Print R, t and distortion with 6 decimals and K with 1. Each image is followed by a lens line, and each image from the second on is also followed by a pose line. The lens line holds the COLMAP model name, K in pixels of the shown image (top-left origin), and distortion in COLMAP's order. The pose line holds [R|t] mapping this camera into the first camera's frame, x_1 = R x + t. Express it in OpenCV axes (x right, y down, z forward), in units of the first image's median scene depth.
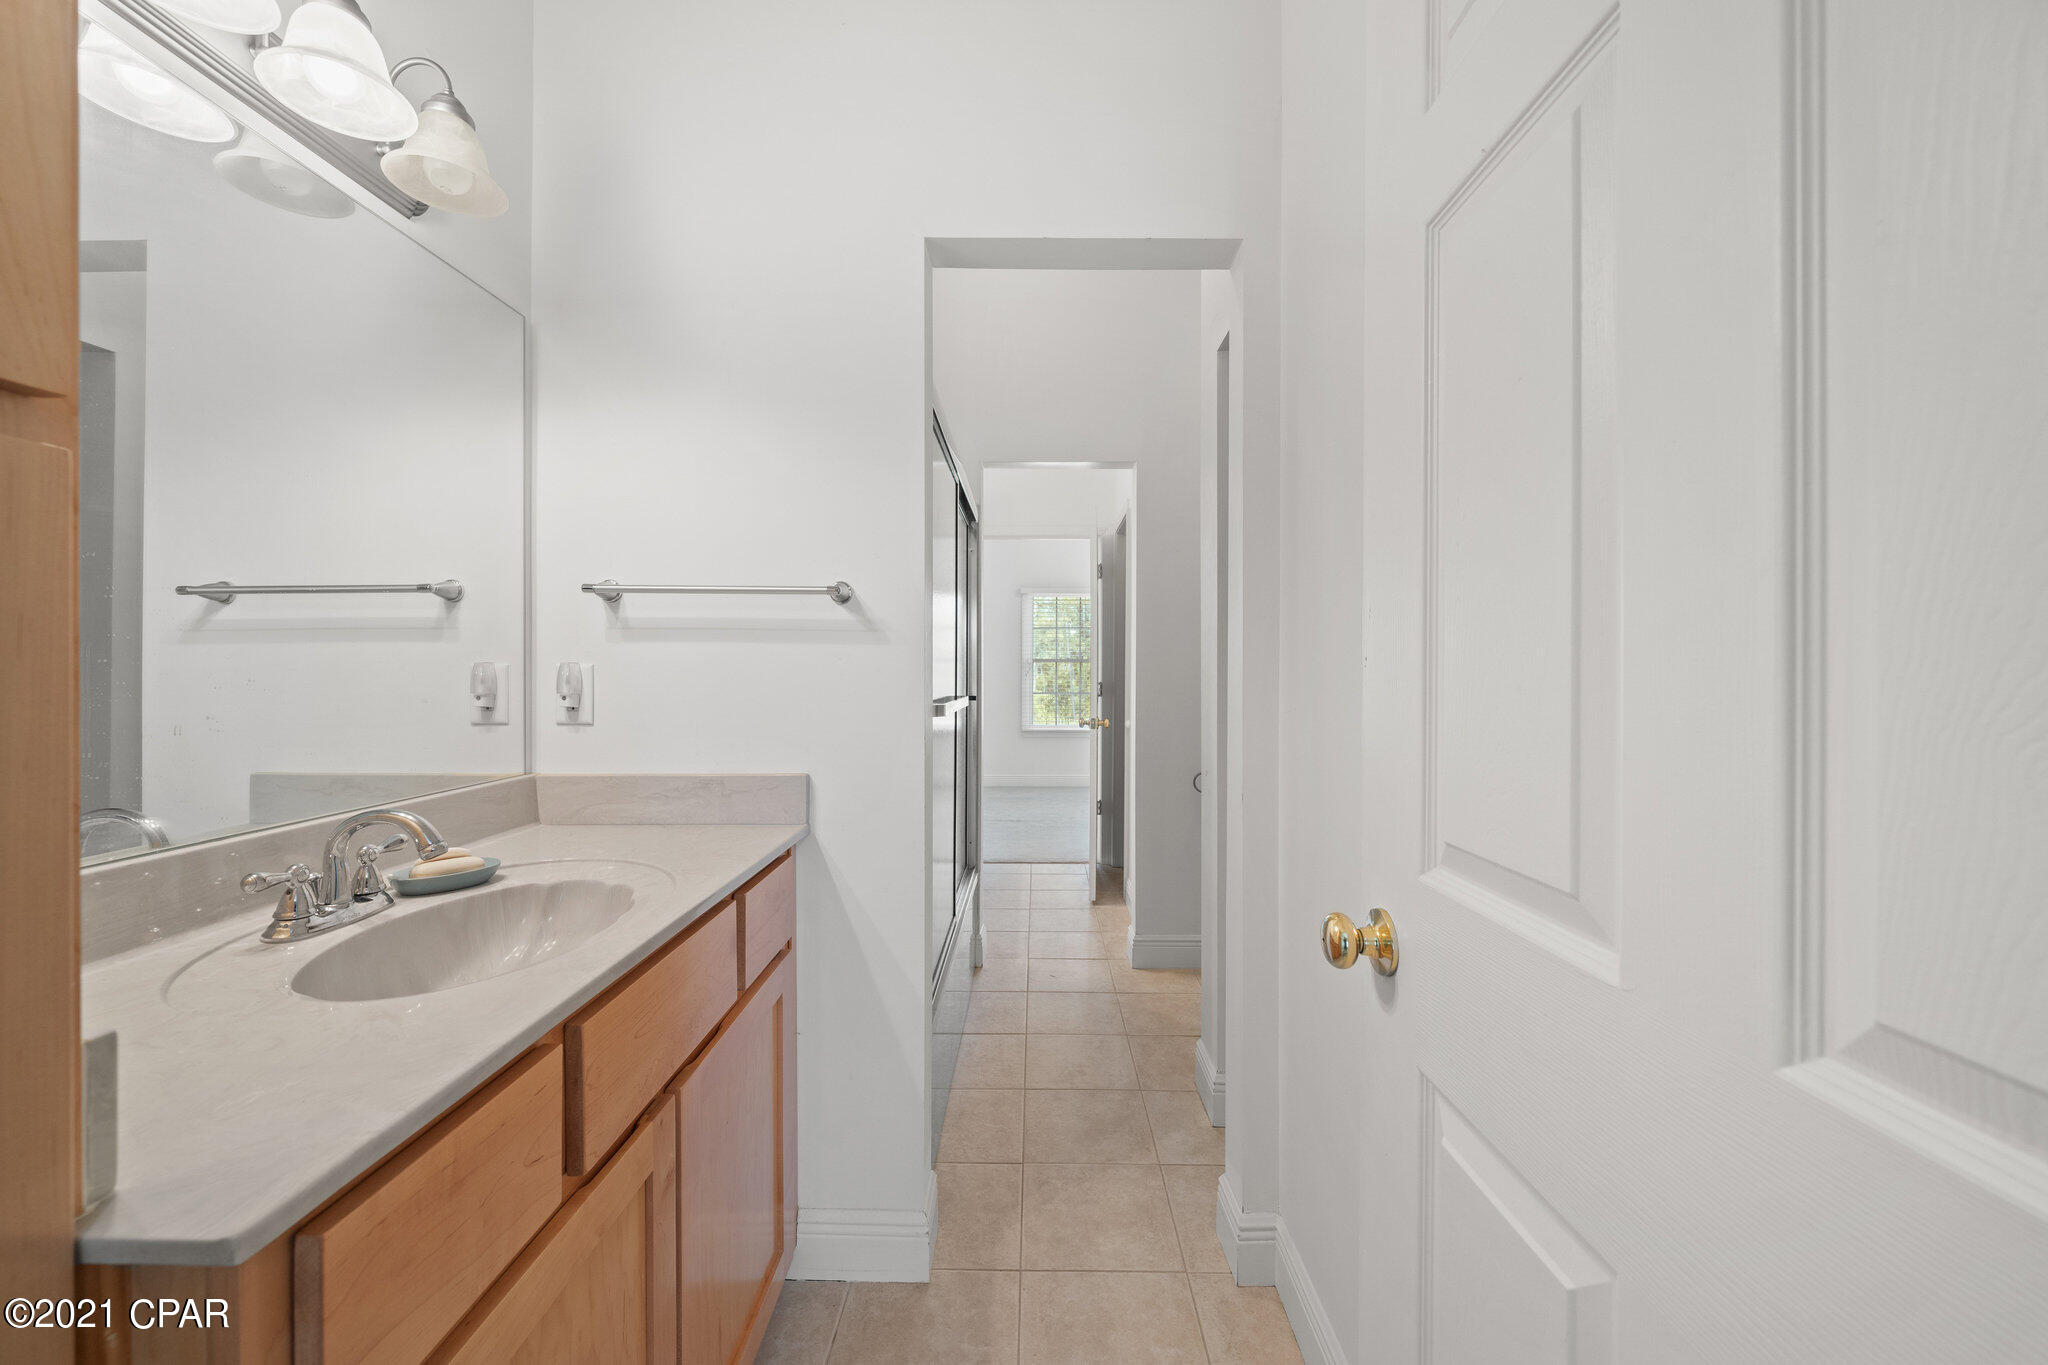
lens RADIAL K [[798.8, 0, 1027.1], [0, 798.8, 672.7], [0, 0, 1]] dist [-0.001333, -0.000170]
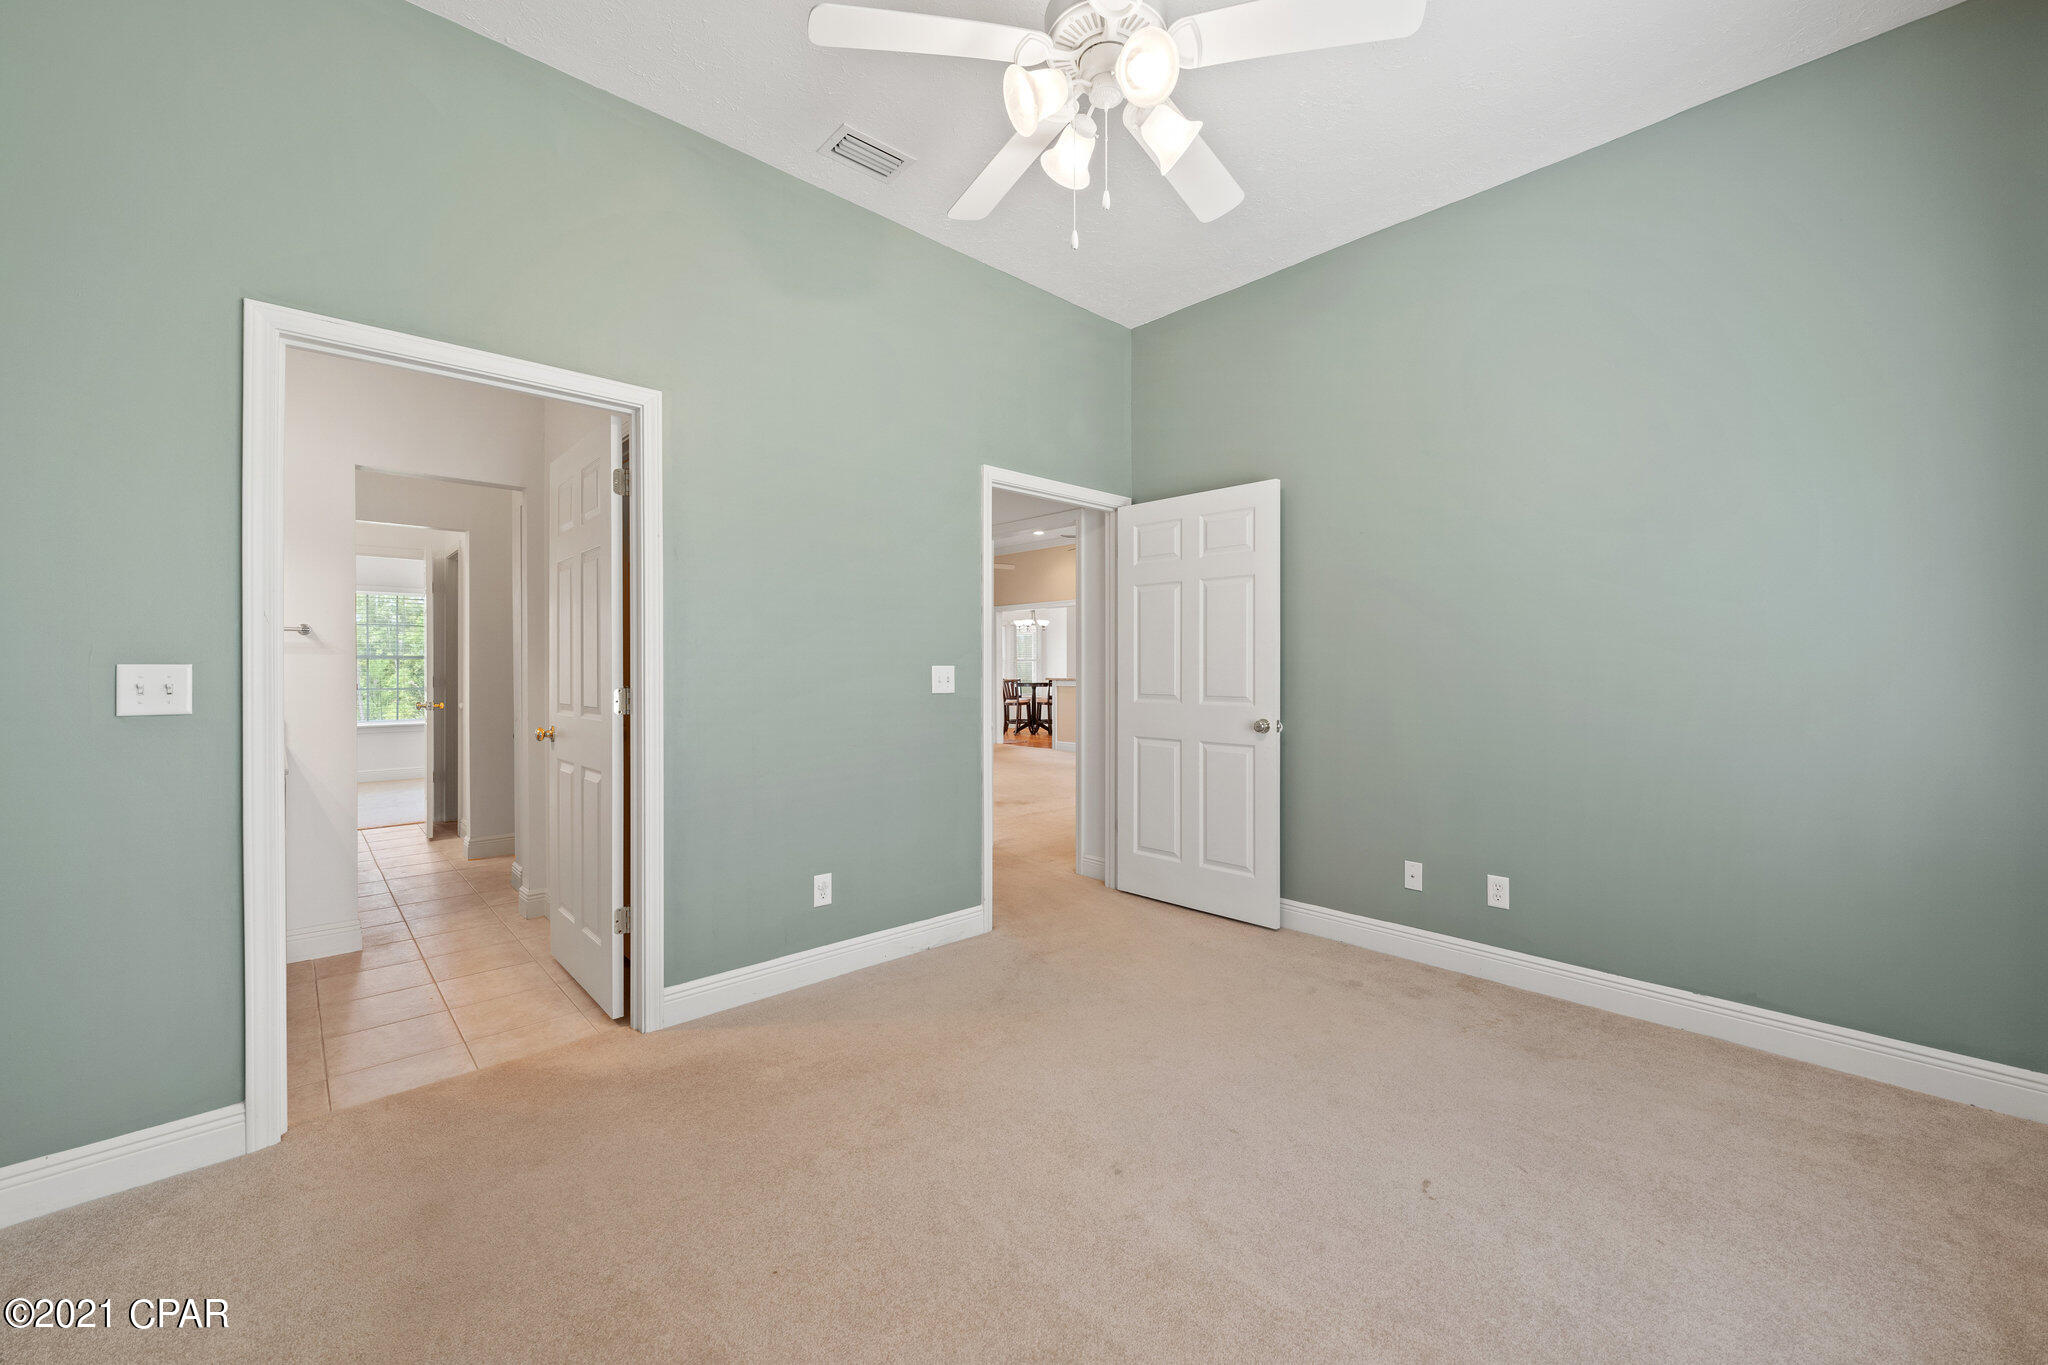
lens RADIAL K [[798.8, 0, 1027.1], [0, 798.8, 672.7], [0, 0, 1]] dist [-0.001333, -0.000170]
pose [[0.728815, -0.005567, 0.684688, -0.102100], [0.001889, 0.999979, 0.006120, 0.001812], [-0.684708, -0.003167, 0.728810, -0.650418]]
